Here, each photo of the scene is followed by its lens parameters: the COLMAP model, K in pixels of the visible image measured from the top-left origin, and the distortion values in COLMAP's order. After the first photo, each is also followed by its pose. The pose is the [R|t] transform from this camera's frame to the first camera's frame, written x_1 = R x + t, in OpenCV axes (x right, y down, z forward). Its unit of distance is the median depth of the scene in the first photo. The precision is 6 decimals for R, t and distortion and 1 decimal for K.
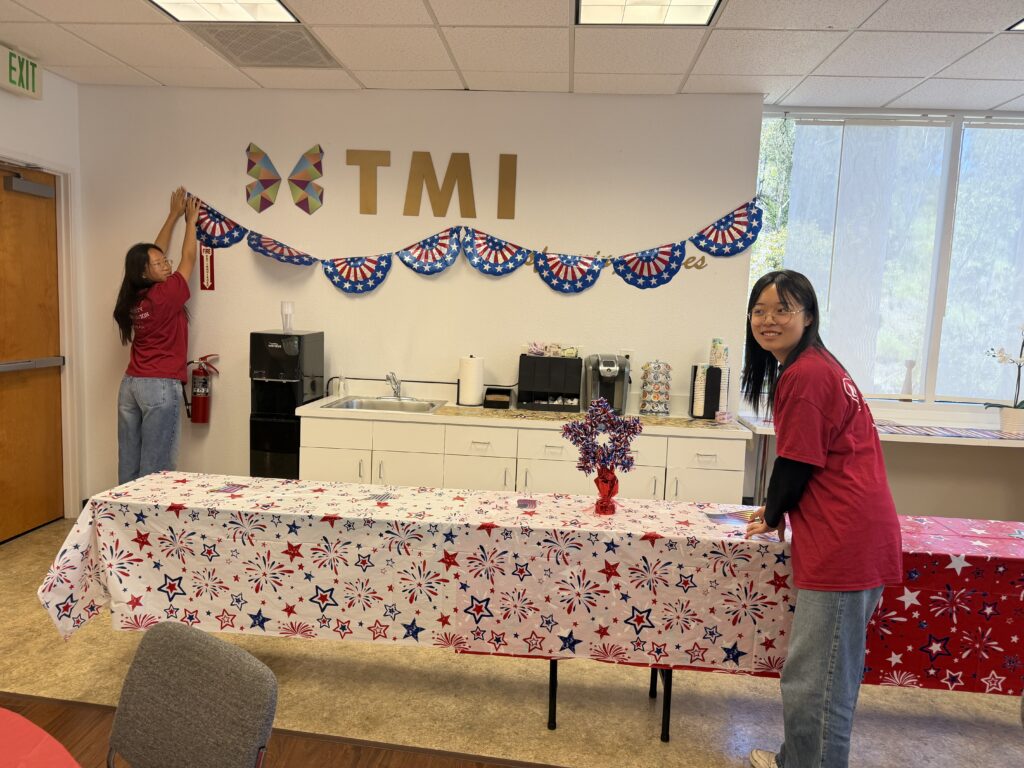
lens RADIAL K [[705.2, 0, 510.9], [0, 705.2, 400.8], [0, 0, 1]] dist [0.076663, -0.106702]
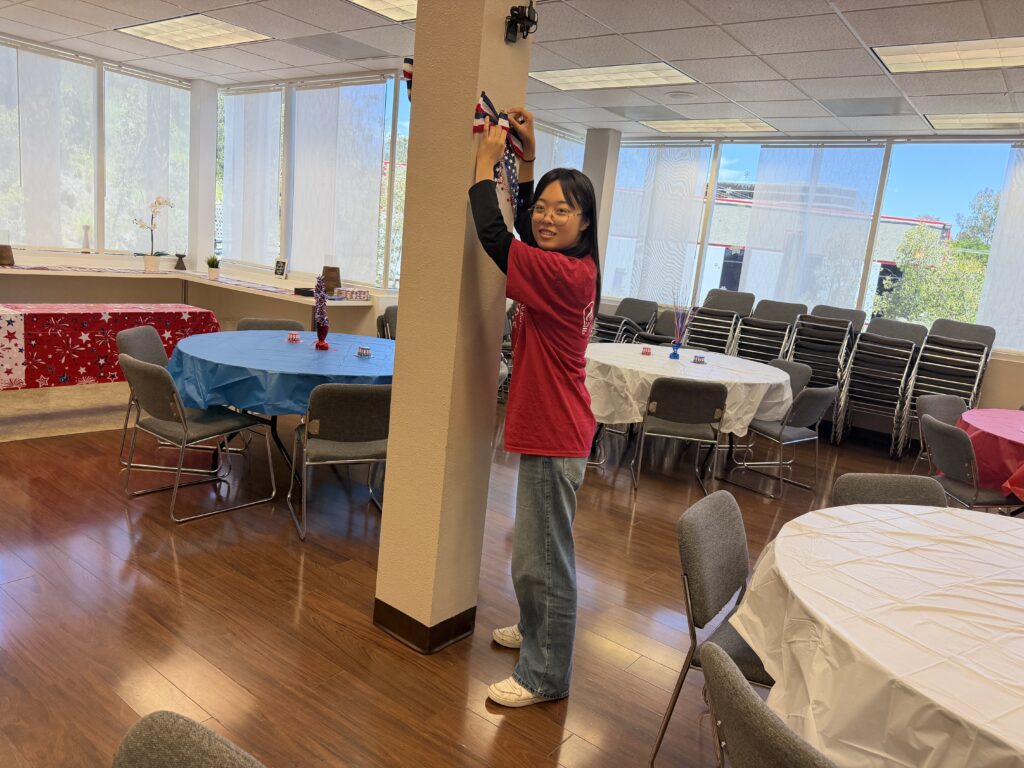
lens RADIAL K [[739.7, 0, 511.7], [0, 739.7, 389.9], [0, 0, 1]] dist [0.028615, -0.025462]
pose [[0.554835, -0.142590, 0.819650, -0.275914], [0.031406, 0.988091, 0.150633, 0.077245], [-0.831367, -0.057834, 0.552706, -0.624457]]
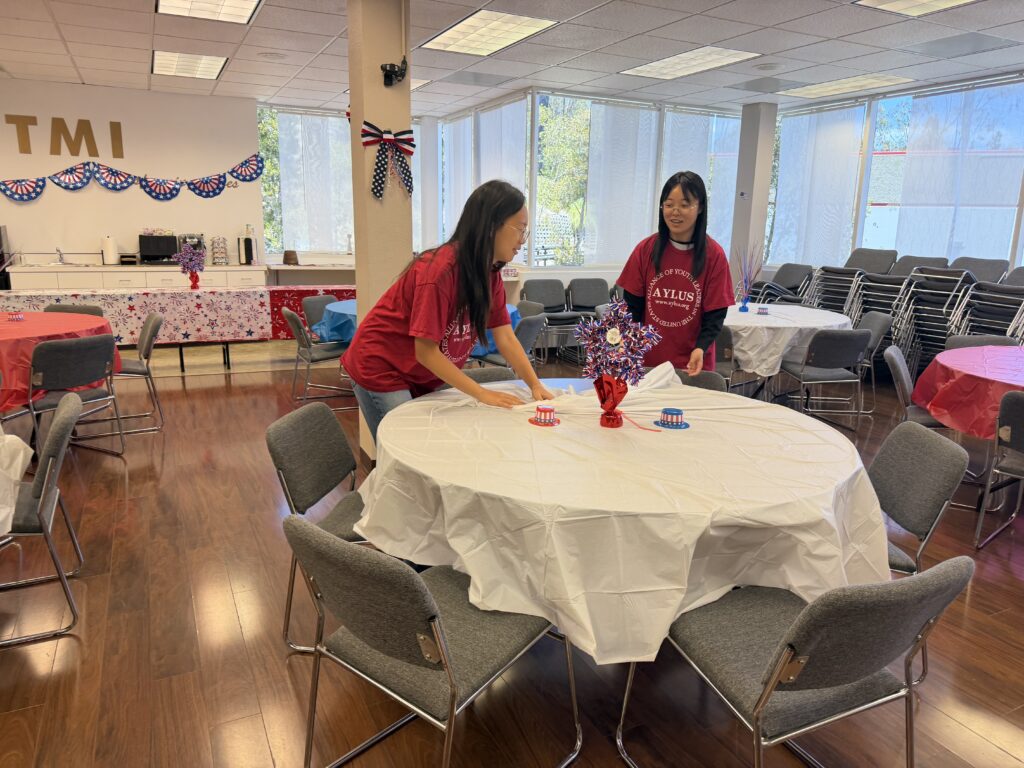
lens RADIAL K [[739.7, 0, 511.7], [0, 739.7, 389.9], [0, 0, 1]] dist [0.028615, -0.025462]
pose [[0.865198, -0.131168, 0.483971, -0.135274], [0.078995, 0.988783, 0.126763, 0.161004], [-0.495170, -0.071443, 0.865854, -1.160795]]
